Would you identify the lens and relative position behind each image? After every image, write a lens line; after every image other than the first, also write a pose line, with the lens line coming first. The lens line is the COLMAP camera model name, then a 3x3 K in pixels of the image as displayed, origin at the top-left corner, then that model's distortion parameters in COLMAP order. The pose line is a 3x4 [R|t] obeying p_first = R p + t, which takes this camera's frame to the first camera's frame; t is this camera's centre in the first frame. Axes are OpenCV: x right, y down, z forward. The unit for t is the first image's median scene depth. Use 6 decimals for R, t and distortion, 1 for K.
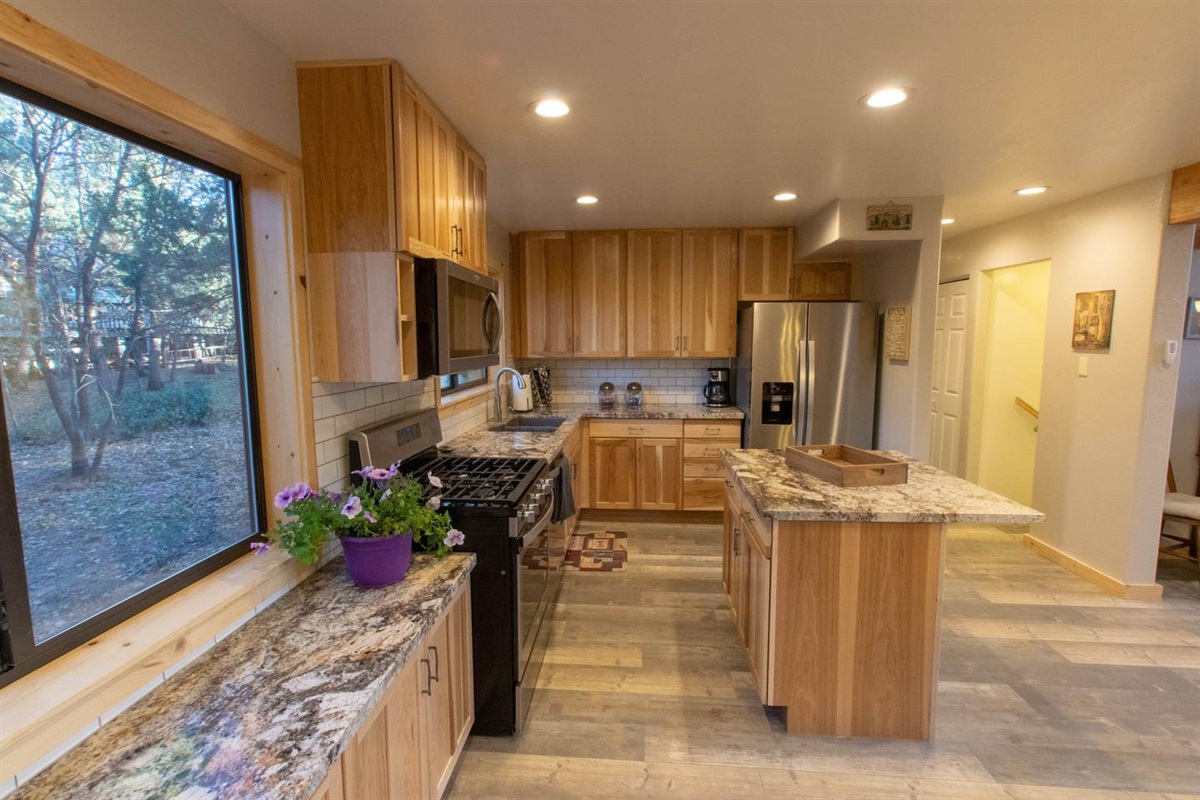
lens RADIAL K [[553.3, 0, 600.0], [0, 553.3, 400.0], [0, 0, 1]] dist [0.001467, 0.000129]
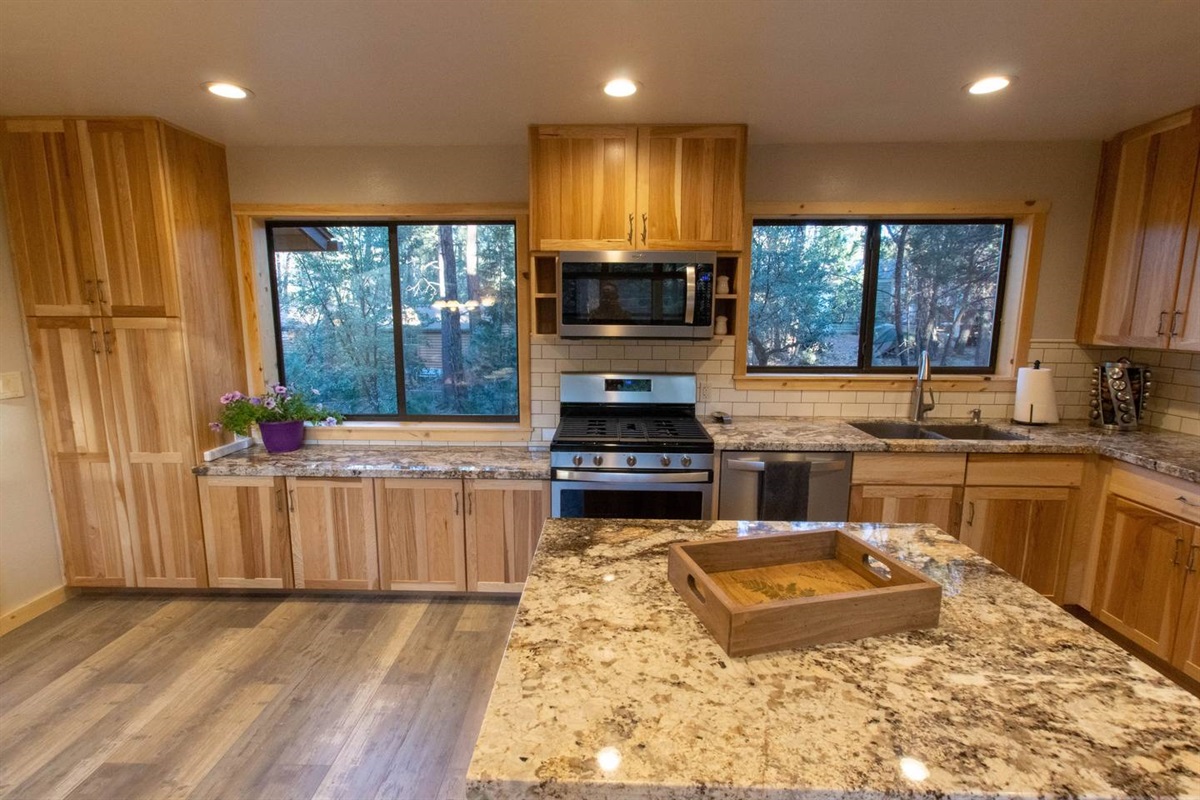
lens RADIAL K [[554.3, 0, 600.0], [0, 554.3, 400.0], [0, 0, 1]] dist [0.001687, 0.000546]
pose [[0.065426, 0.158969, -0.985113, 0.950498], [-0.116787, 0.981664, 0.150656, -0.094277], [0.991000, 0.105192, 0.082792, 0.866678]]
